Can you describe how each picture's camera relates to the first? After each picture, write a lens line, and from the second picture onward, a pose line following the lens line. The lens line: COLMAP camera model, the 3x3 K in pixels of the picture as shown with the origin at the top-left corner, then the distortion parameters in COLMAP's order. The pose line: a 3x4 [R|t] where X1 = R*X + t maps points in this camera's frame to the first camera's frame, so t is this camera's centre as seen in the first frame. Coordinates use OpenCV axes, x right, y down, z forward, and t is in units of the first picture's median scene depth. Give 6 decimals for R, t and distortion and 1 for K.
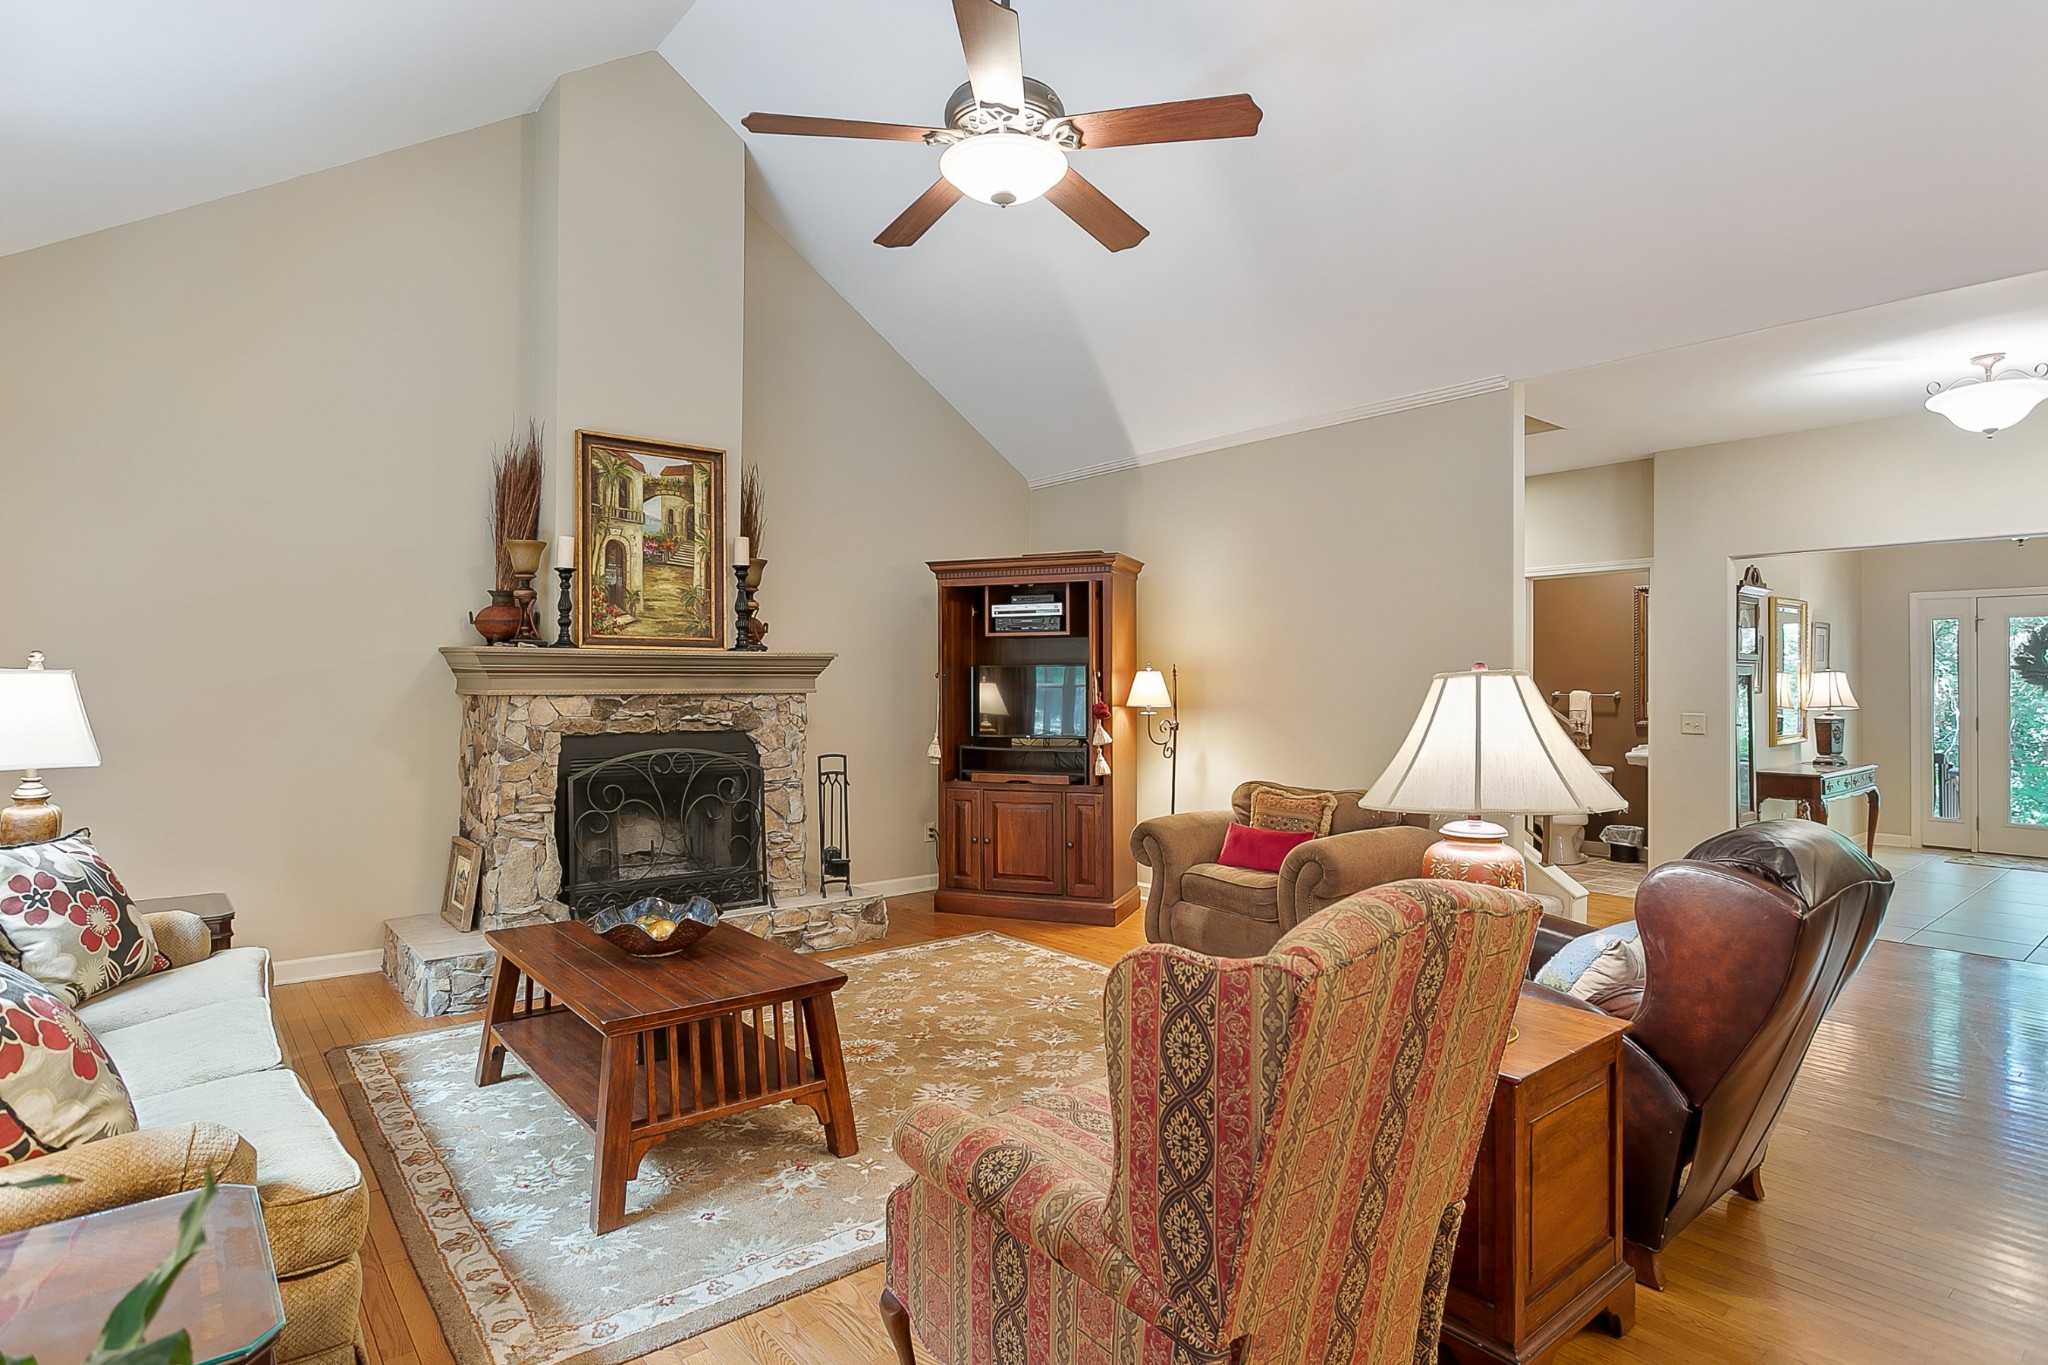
lens RADIAL K [[1030.8, 0, 1007.8], [0, 1030.8, 685.3], [0, 0, 1]] dist [-0.005058, 0.002956]
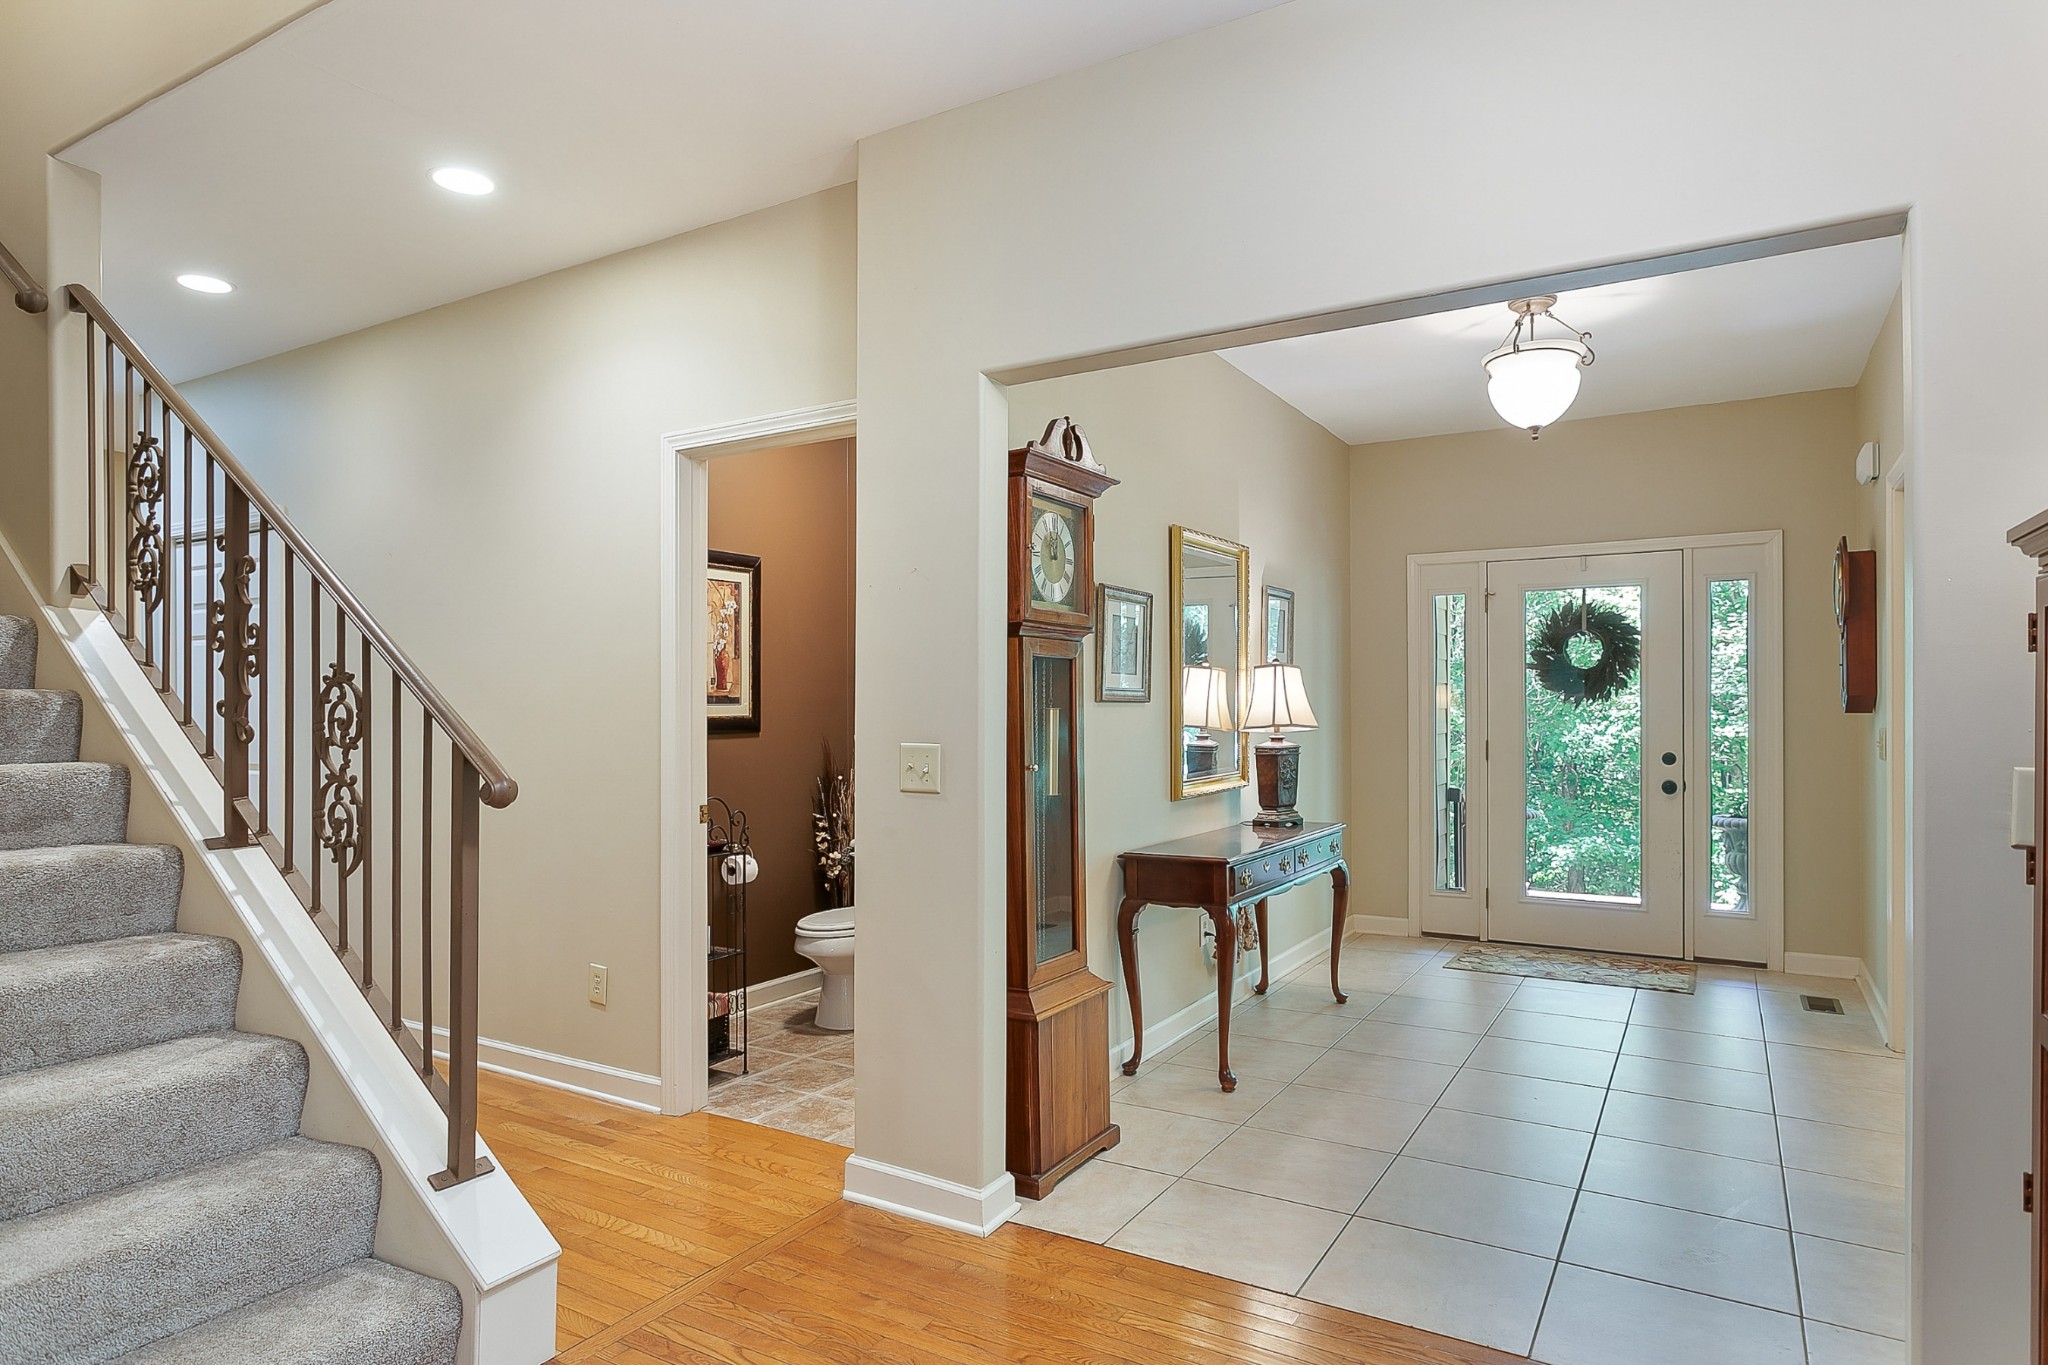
lens RADIAL K [[1191.0, 0, 1029.8], [0, 1191.0, 702.2], [0, 0, 1]] dist [0.005682, 0.001735]
pose [[0.938546, -0.001557, 0.345151, 0.432211], [0.003123, 0.999987, -0.003980, 0.008982], [-0.345140, 0.004813, 0.938539, 0.411412]]
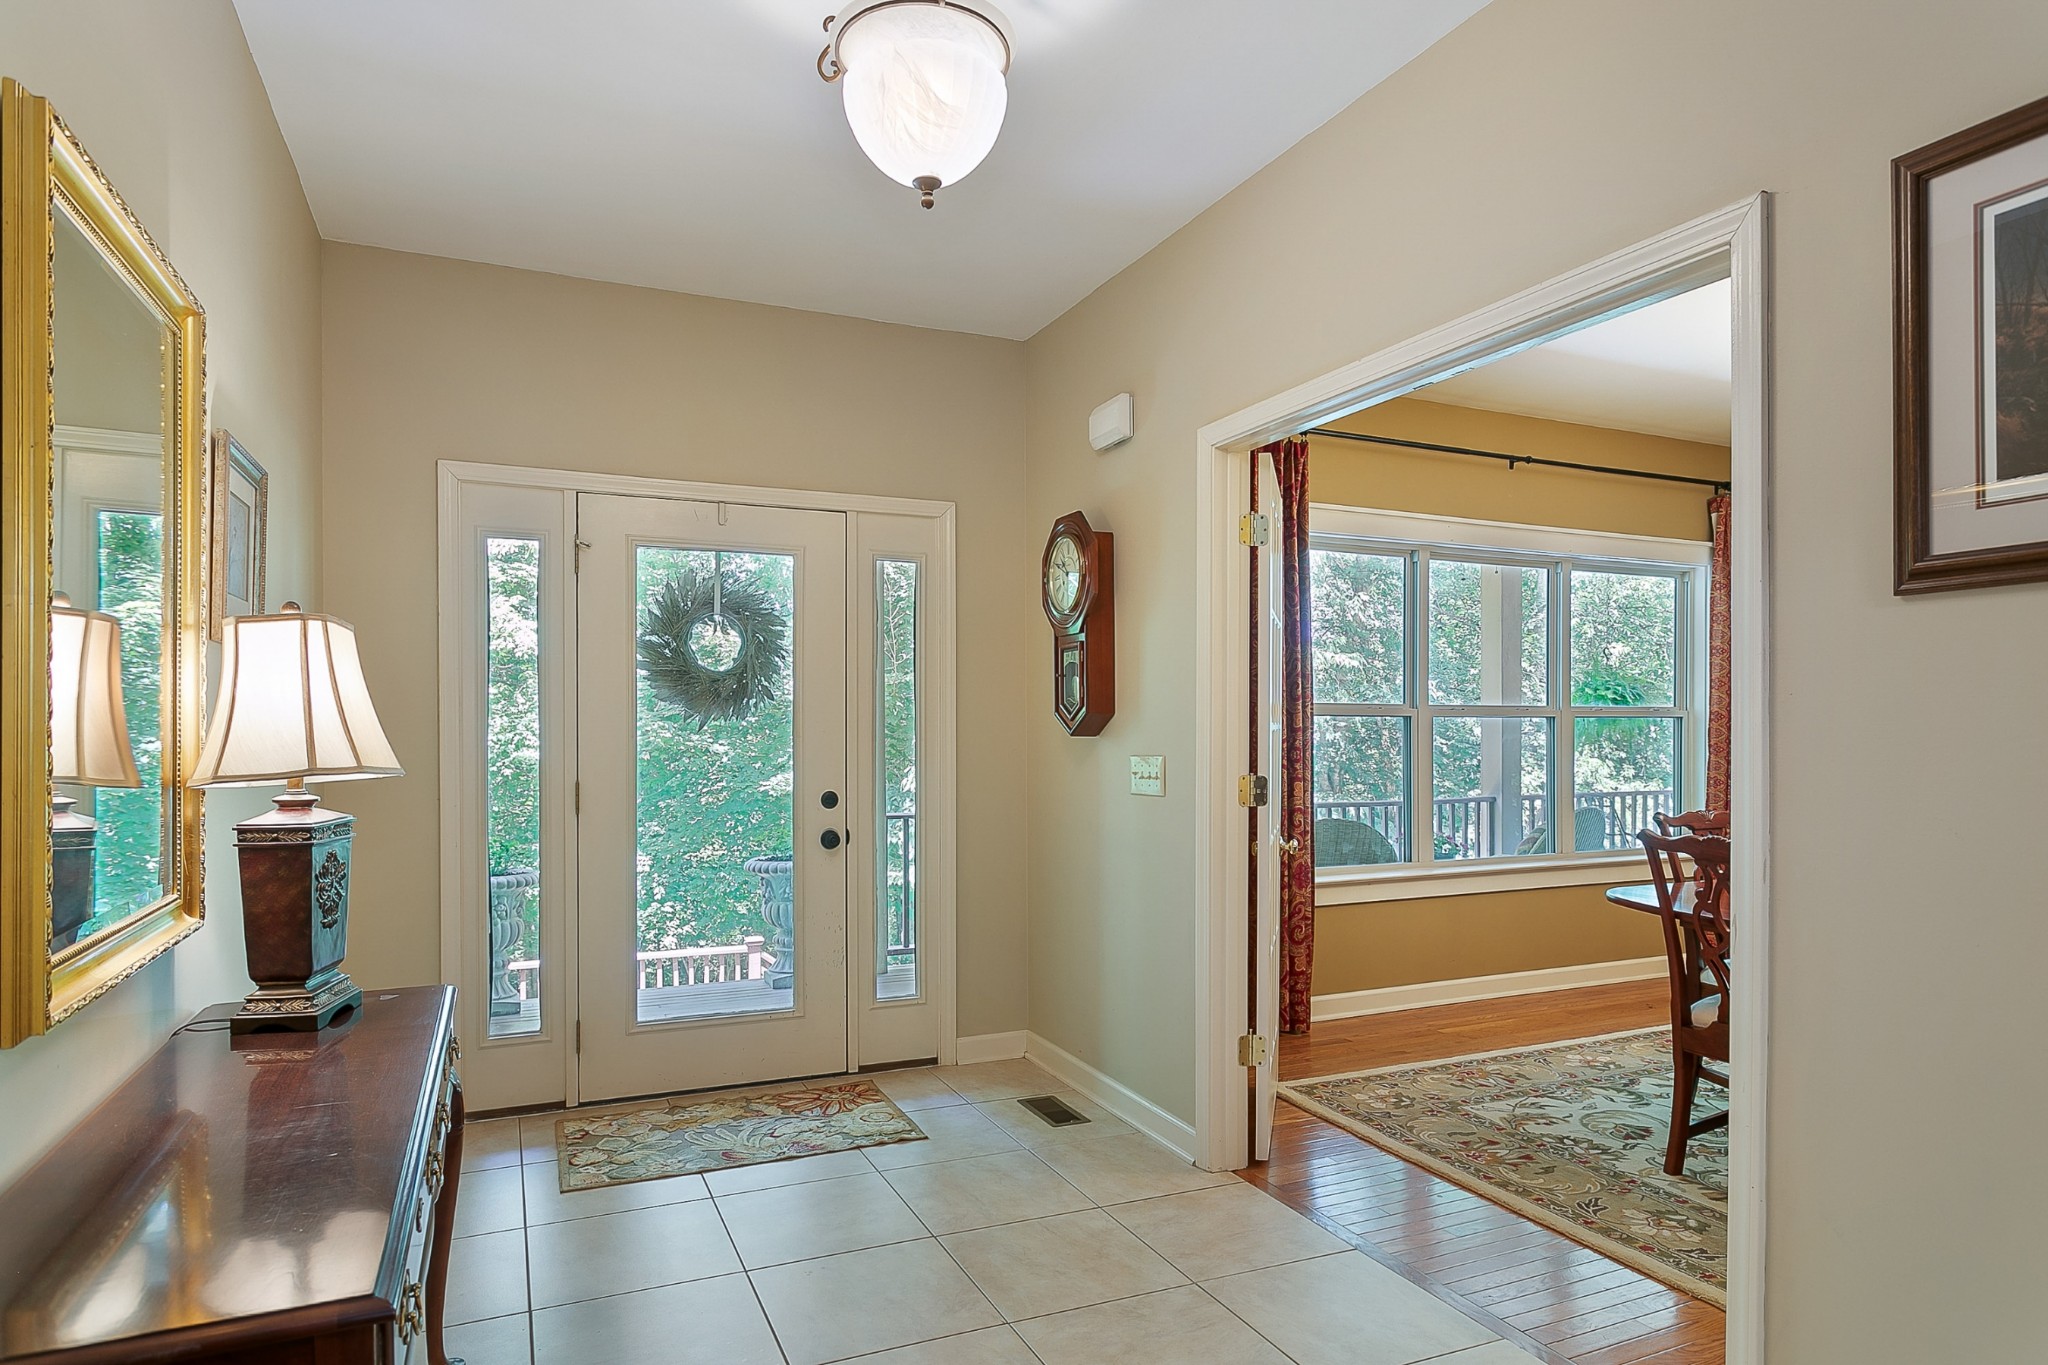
lens RADIAL K [[1191.0, 0, 1052.1], [0, 1191.0, 730.6], [0, 0, 1]] dist [0.005682, 0.001735]
pose [[0.254854, -0.001717, 0.966978, 0.581575], [0.004634, 0.999989, 0.000554, 0.011798], [-0.966968, 0.004340, 0.254860, 0.766108]]
